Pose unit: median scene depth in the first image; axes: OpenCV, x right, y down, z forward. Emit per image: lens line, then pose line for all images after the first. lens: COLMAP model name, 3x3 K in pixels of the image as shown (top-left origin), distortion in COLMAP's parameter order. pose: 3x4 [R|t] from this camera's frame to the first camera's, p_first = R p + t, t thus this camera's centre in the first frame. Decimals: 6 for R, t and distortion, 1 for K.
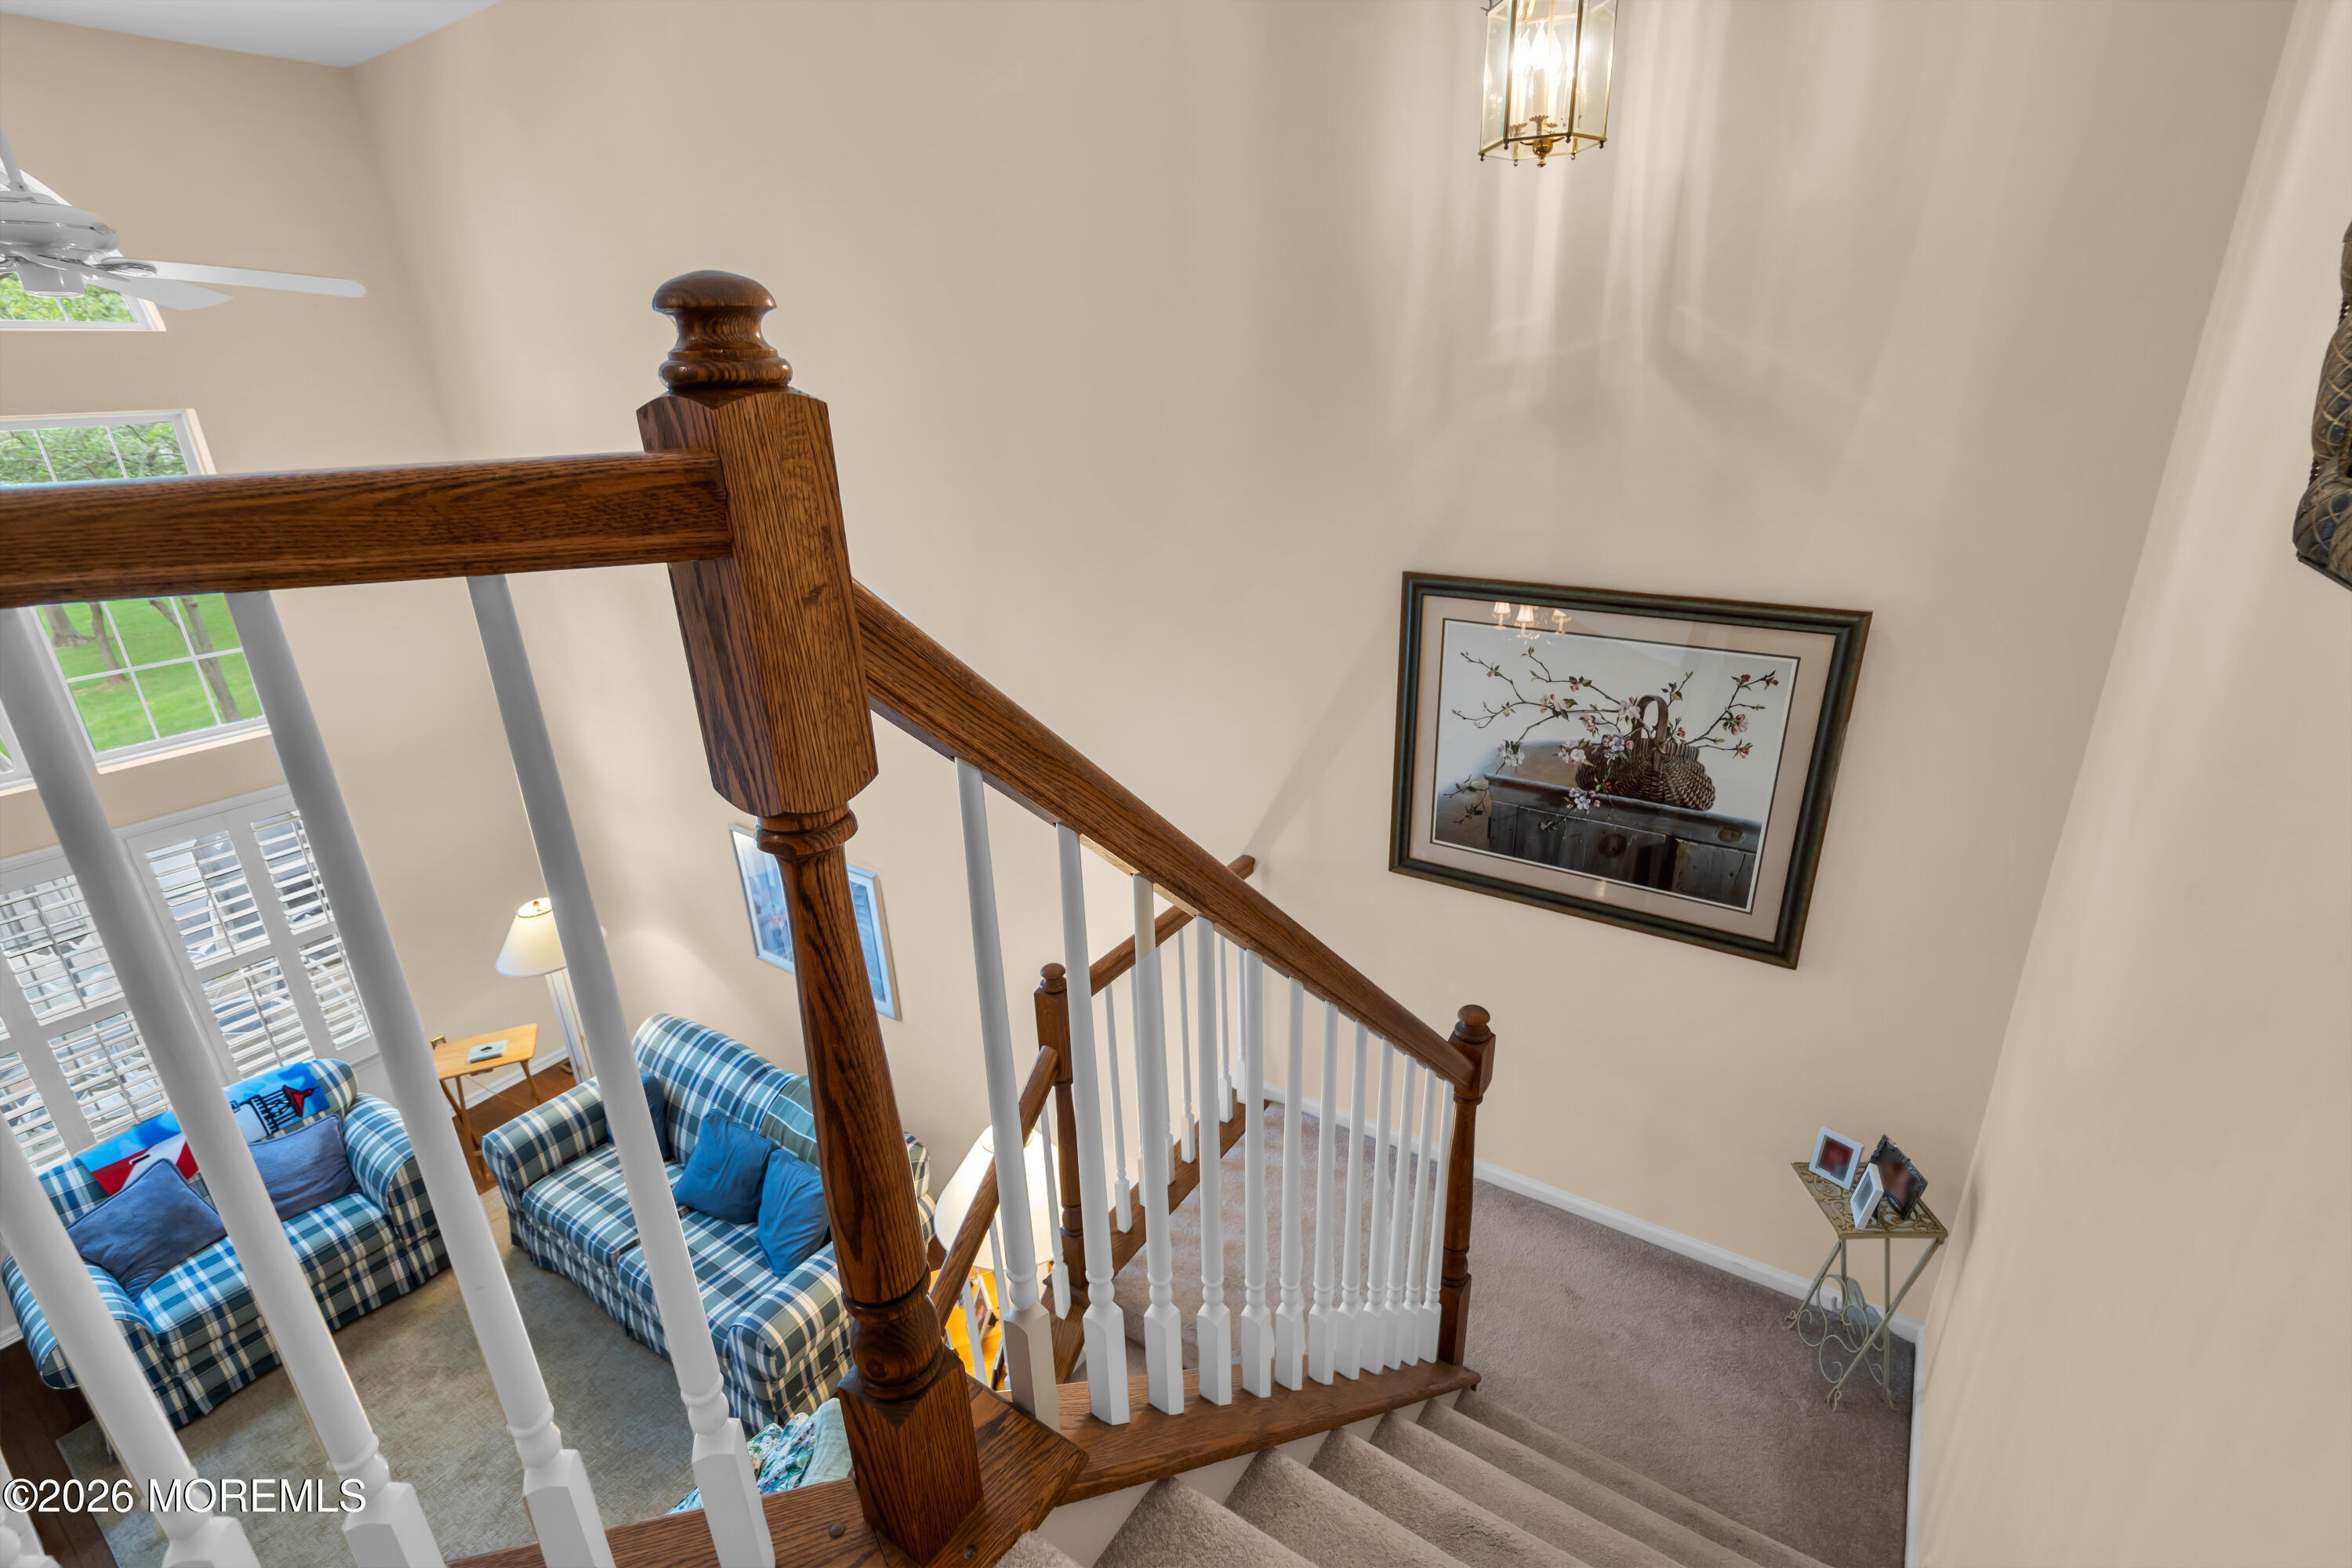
lens RADIAL K [[1080.3, 0, 1154.4], [0, 1080.3, 790.7], [0, 0, 1]] dist [-0.003532, 0.001259]
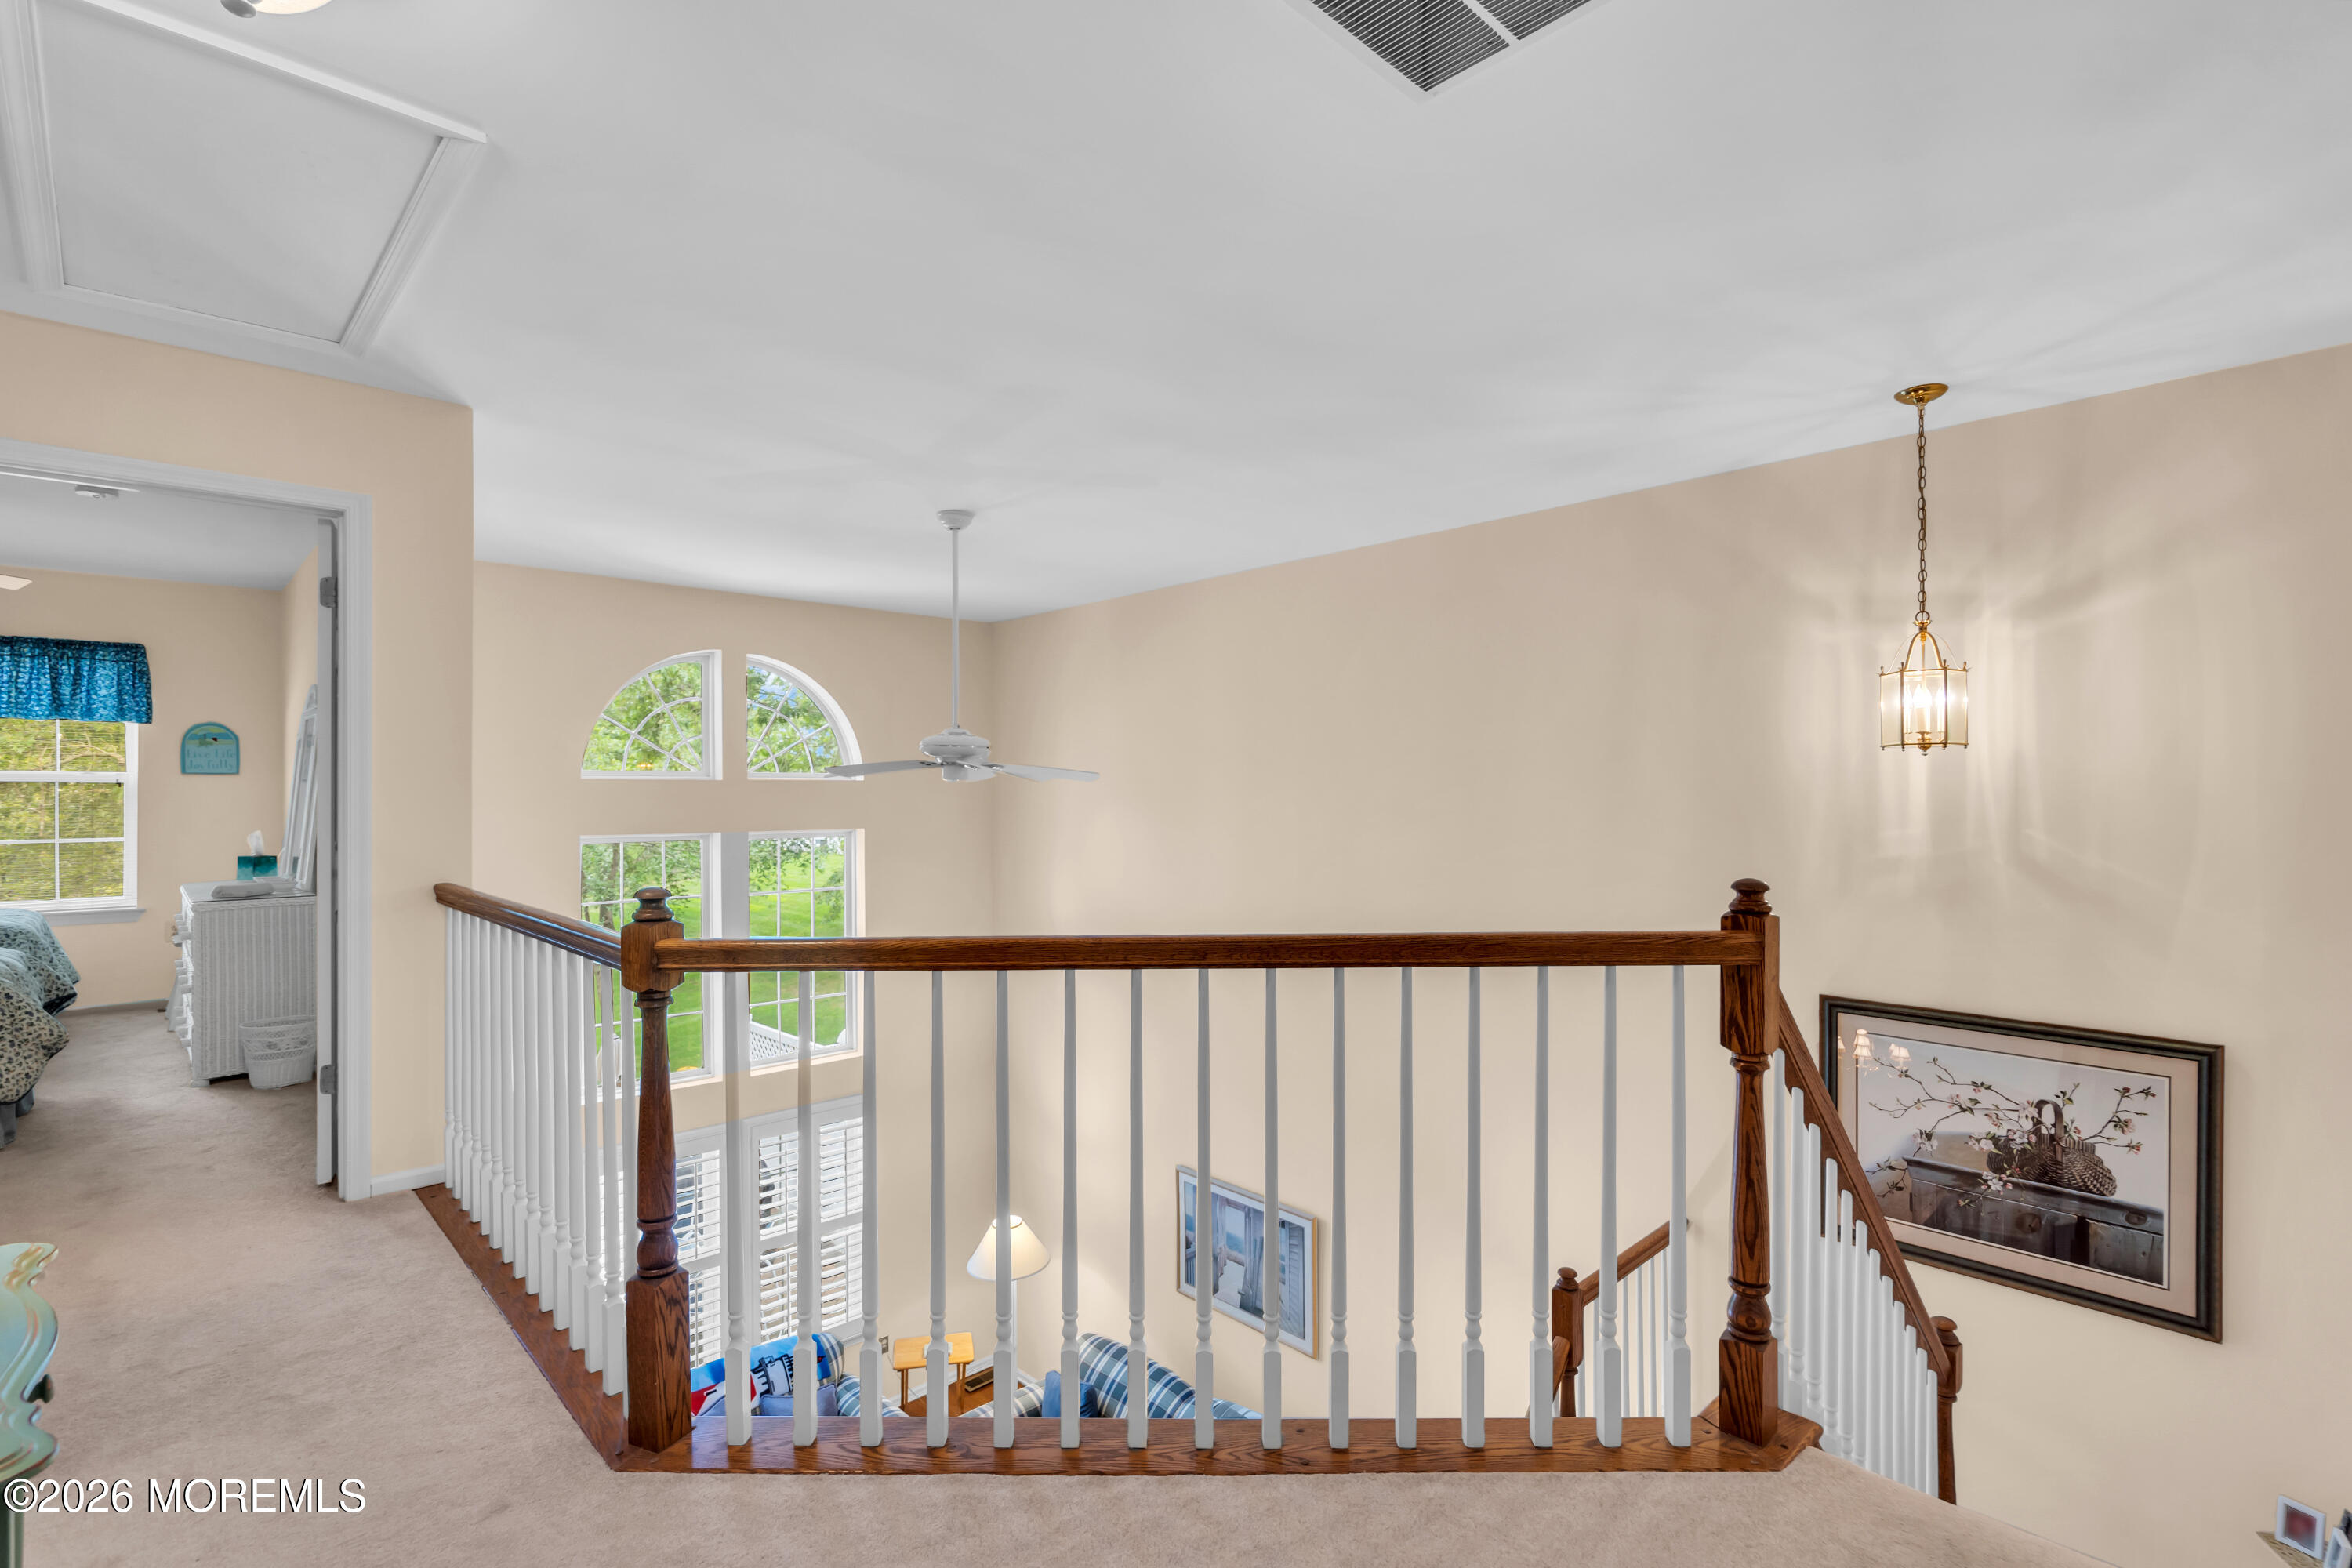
lens RADIAL K [[1080.3, 0, 1168.9], [0, 1080.3, 801.1], [0, 0, 1]] dist [-0.003532, 0.001259]
pose [[0.977335, 0.032806, -0.209142, -0.311399], [-0.104892, 0.933169, -0.343791, 0.131029], [0.183887, 0.357936, 0.915460, -0.515546]]
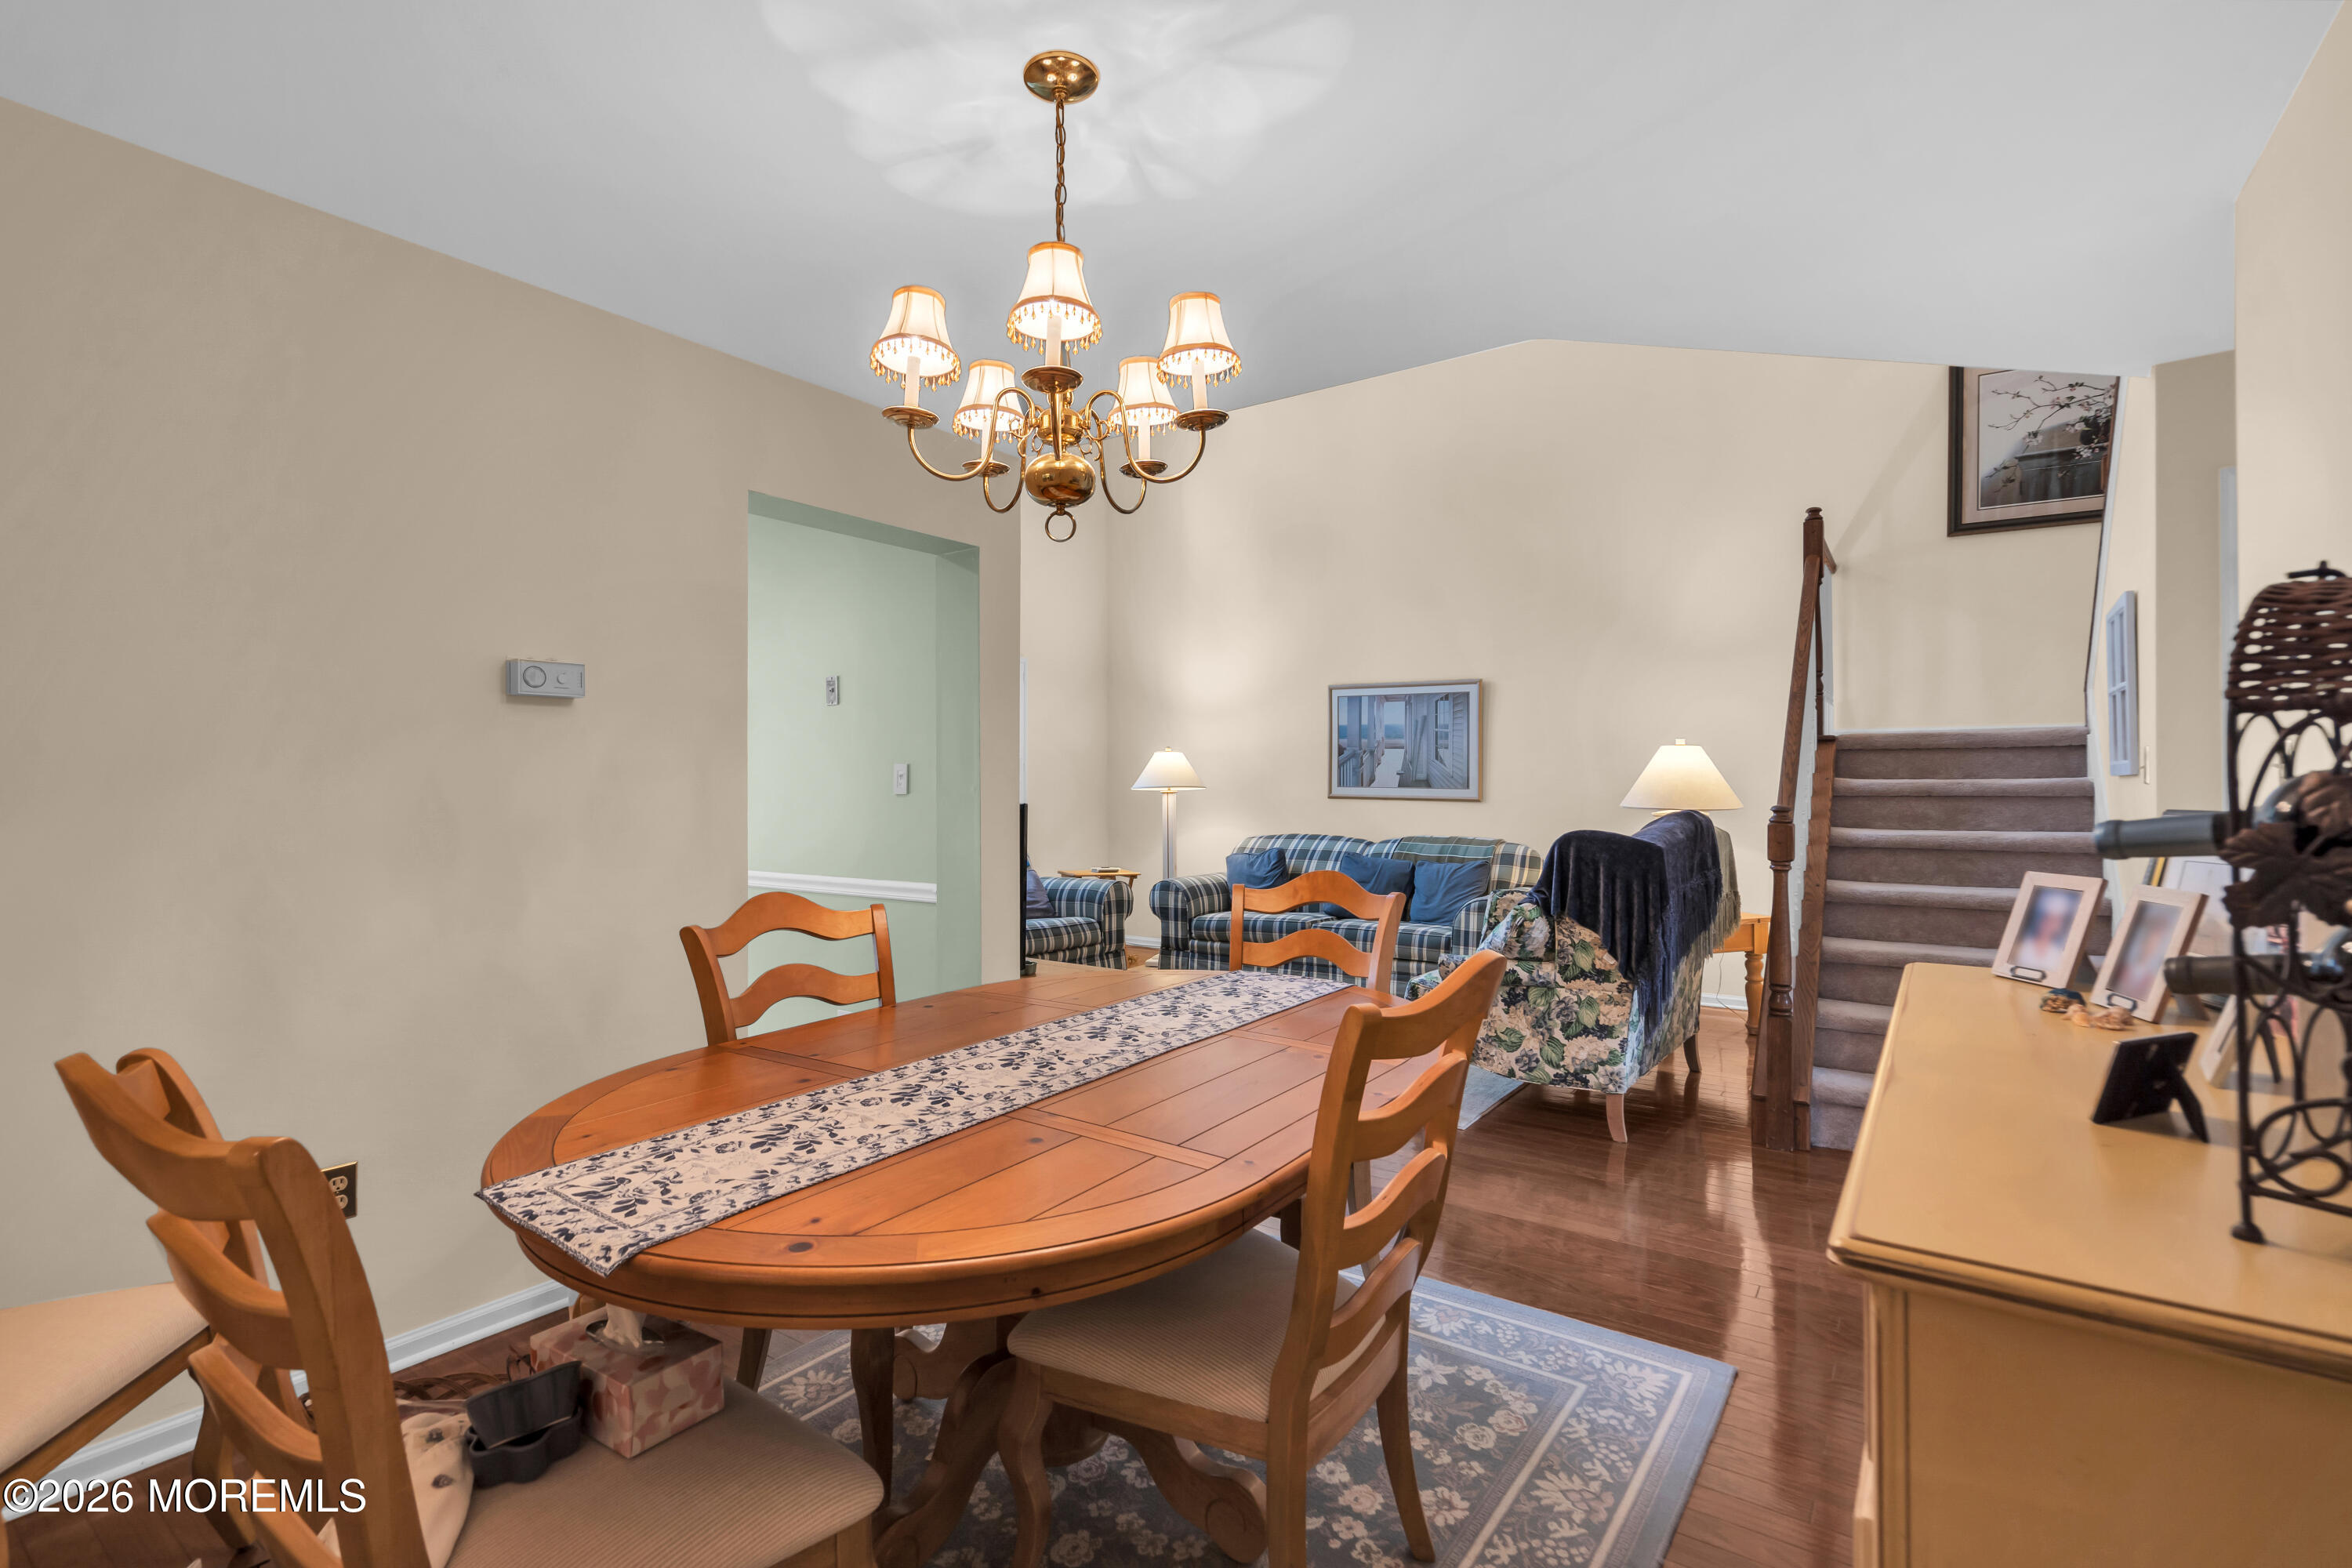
lens RADIAL K [[1080.3, 0, 1161.5], [0, 1080.3, 764.3], [0, 0, 1]] dist [-0.003532, 0.001259]
pose [[0.998858, 0.038320, -0.028547, -1.096592], [-0.046088, 0.930351, -0.363762, 1.246381], [0.012619, 0.364663, 0.931054, -0.516692]]
